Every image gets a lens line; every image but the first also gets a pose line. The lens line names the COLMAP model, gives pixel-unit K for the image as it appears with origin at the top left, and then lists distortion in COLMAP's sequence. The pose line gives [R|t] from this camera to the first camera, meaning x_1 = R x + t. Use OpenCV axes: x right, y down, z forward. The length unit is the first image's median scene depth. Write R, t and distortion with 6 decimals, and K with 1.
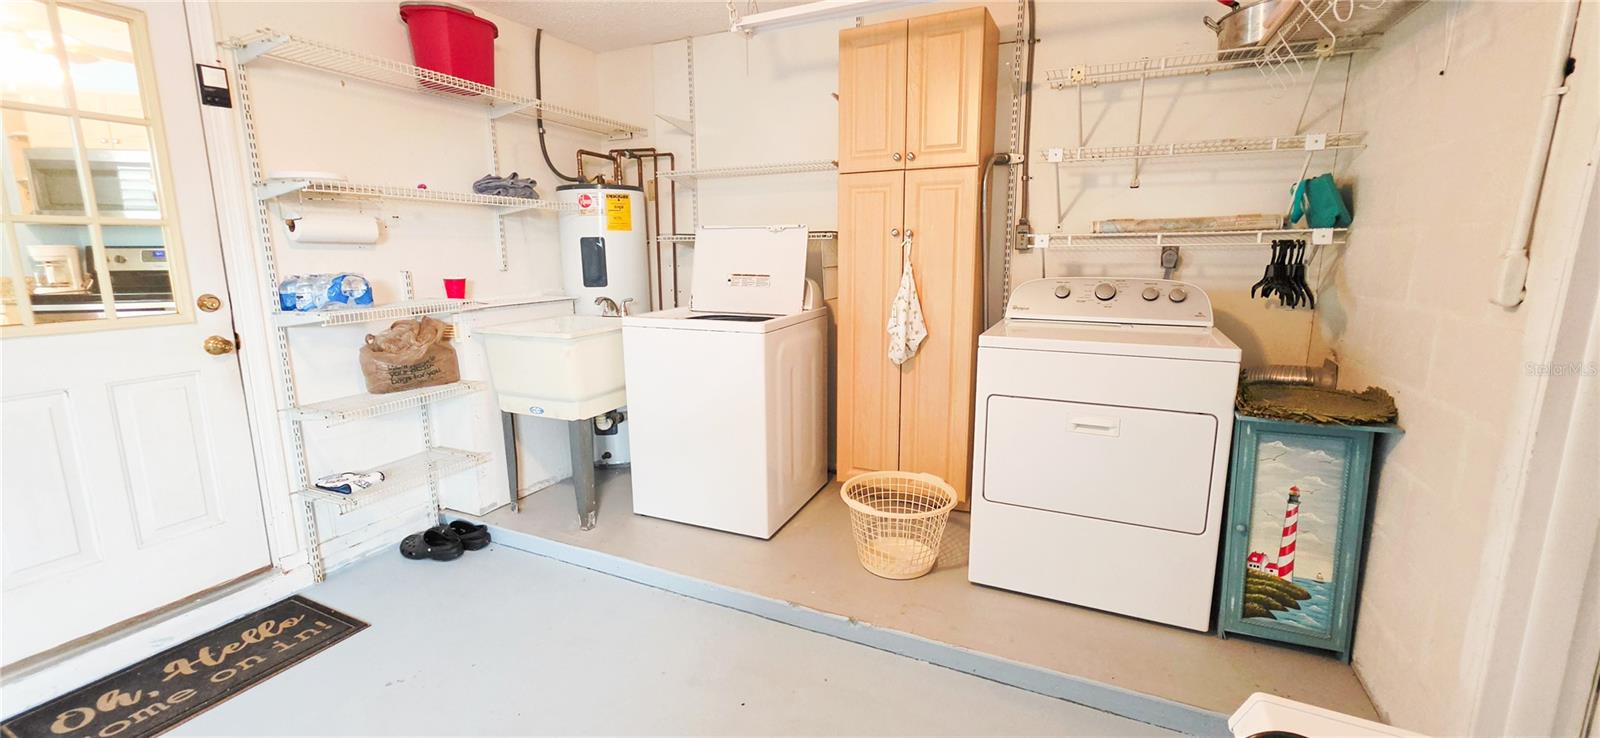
lens RADIAL K [[640.9, 0, 798.9], [0, 640.9, 359.8], [0, 0, 1]] dist [0.000088, -0.000105]
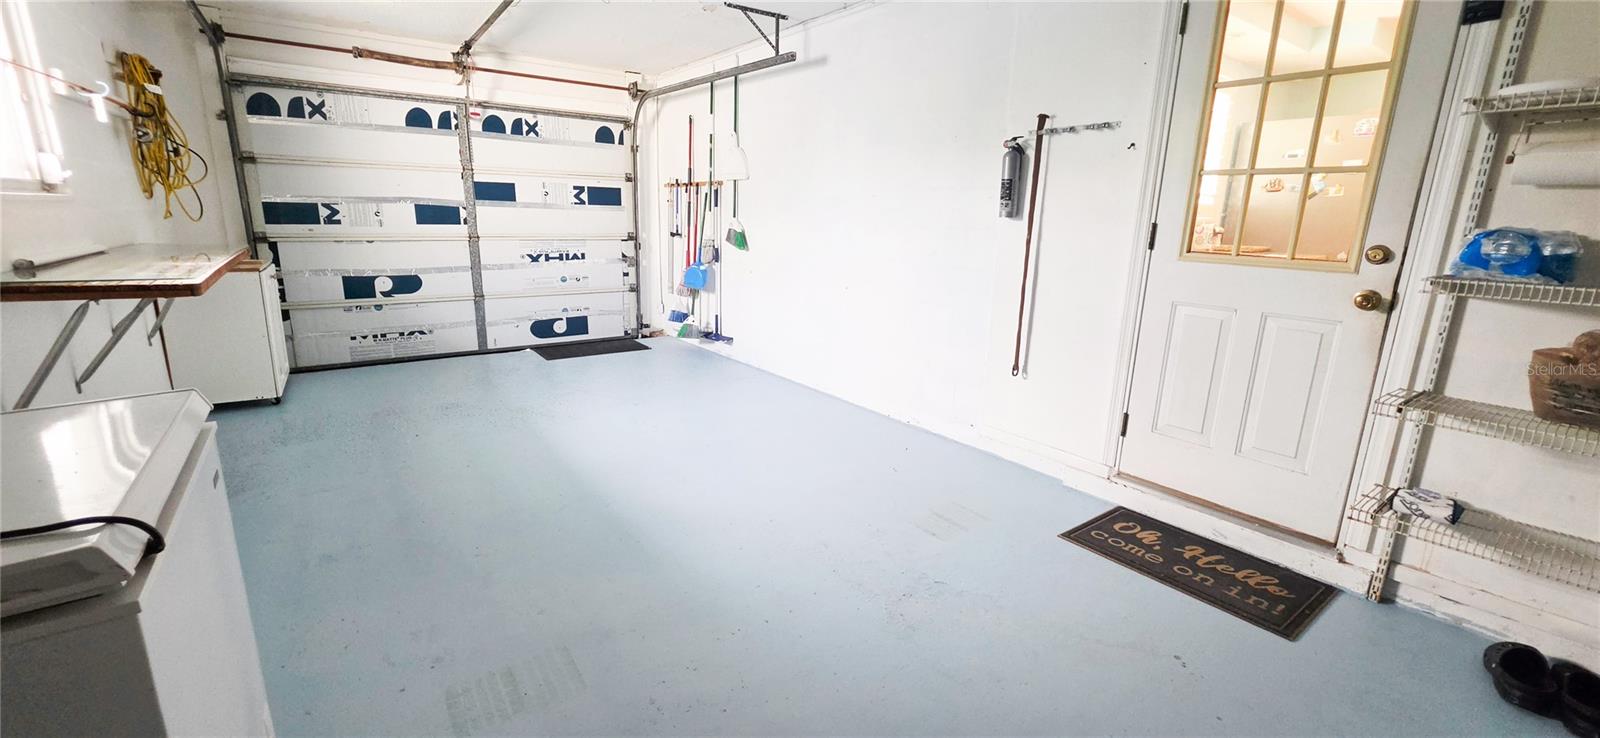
lens RADIAL K [[640.9, 0, 798.9], [0, 640.9, 359.8], [0, 0, 1]] dist [0.000088, -0.000105]
pose [[-0.474899, 0.197444, -0.857606, 0.309558], [-0.172816, 0.934610, 0.310869, -0.089608], [0.862906, 0.295839, -0.409723, 0.701310]]
